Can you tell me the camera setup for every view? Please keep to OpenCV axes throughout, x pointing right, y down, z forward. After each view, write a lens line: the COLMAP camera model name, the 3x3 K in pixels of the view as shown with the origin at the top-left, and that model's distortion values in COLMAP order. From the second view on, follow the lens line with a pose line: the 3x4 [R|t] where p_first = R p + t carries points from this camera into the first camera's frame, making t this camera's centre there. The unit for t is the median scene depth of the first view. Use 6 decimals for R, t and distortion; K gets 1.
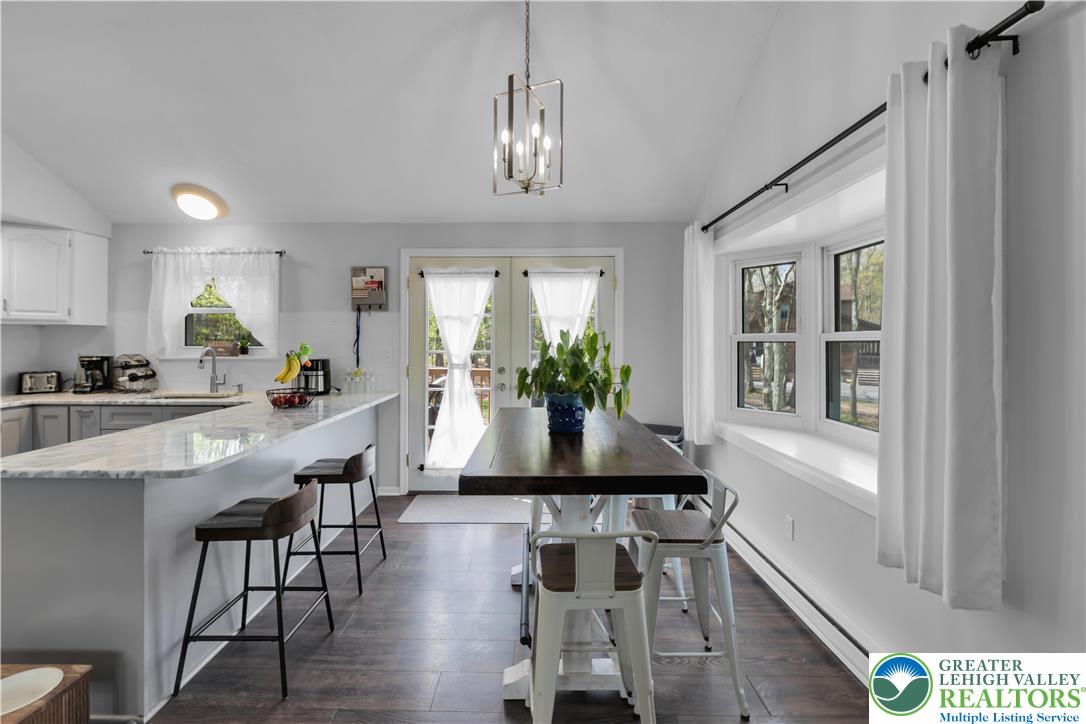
lens RADIAL K [[463.1, 0, 519.7], [0, 463.1, 342.5], [0, 0, 1]] dist [0.000038, 0.000018]
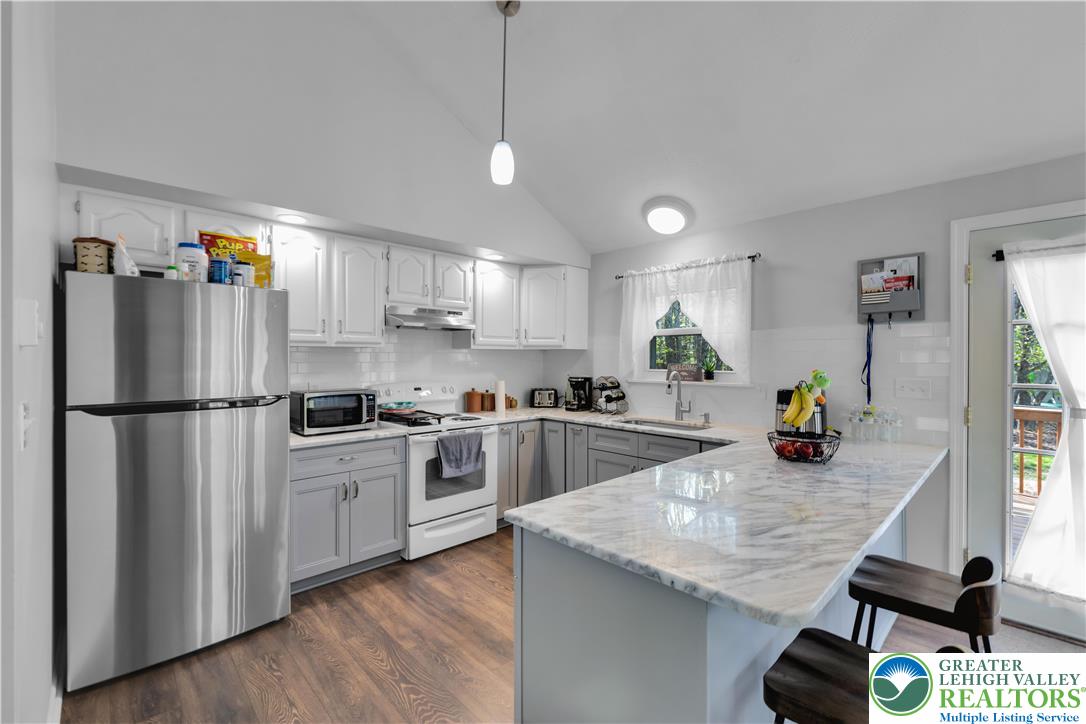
lens RADIAL K [[457.7, 0, 543.0], [0, 457.7, 362.0], [0, 0, 1]] dist [-0.000170, -0.000099]
pose [[0.712573, 0.003993, -0.701587, -0.218088], [-0.002054, 0.999991, 0.003606, -0.010619], [0.701595, -0.001128, 0.712575, 0.164284]]
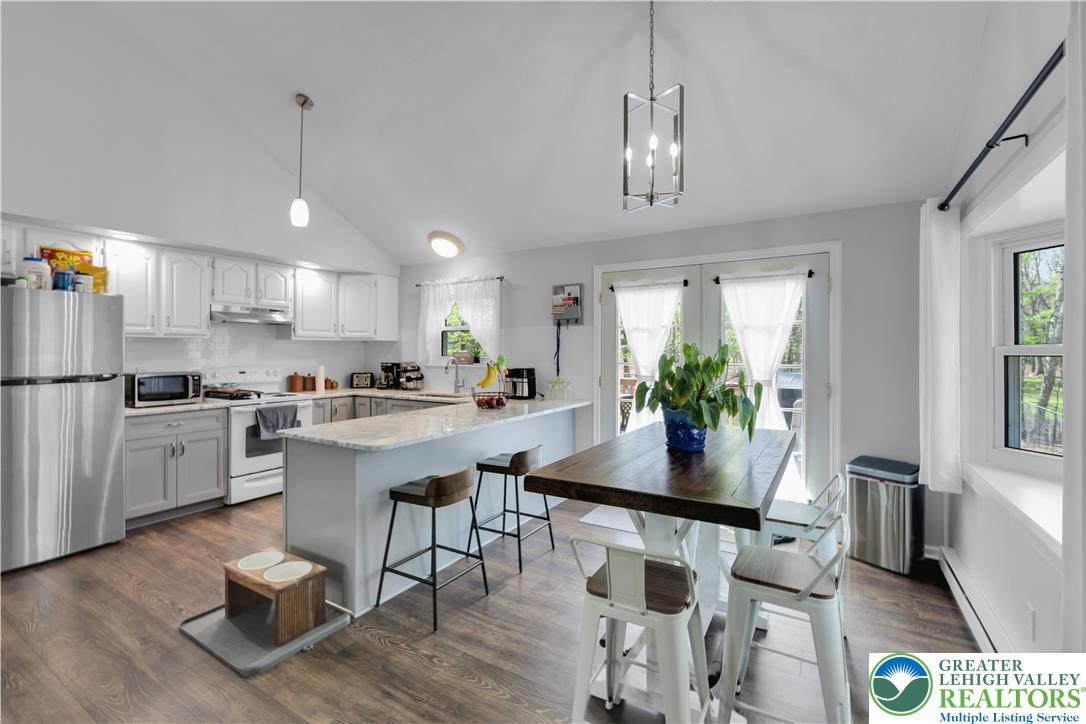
lens RADIAL K [[467.1, 0, 538.3], [0, 467.1, 351.2], [0, 0, 1]] dist [-0.001018, -0.000134]
pose [[0.867677, 0.001535, -0.497125, 0.168521], [-0.002491, 0.999996, -0.001260, -0.005008], [0.497121, 0.002332, 0.867678, 0.005768]]
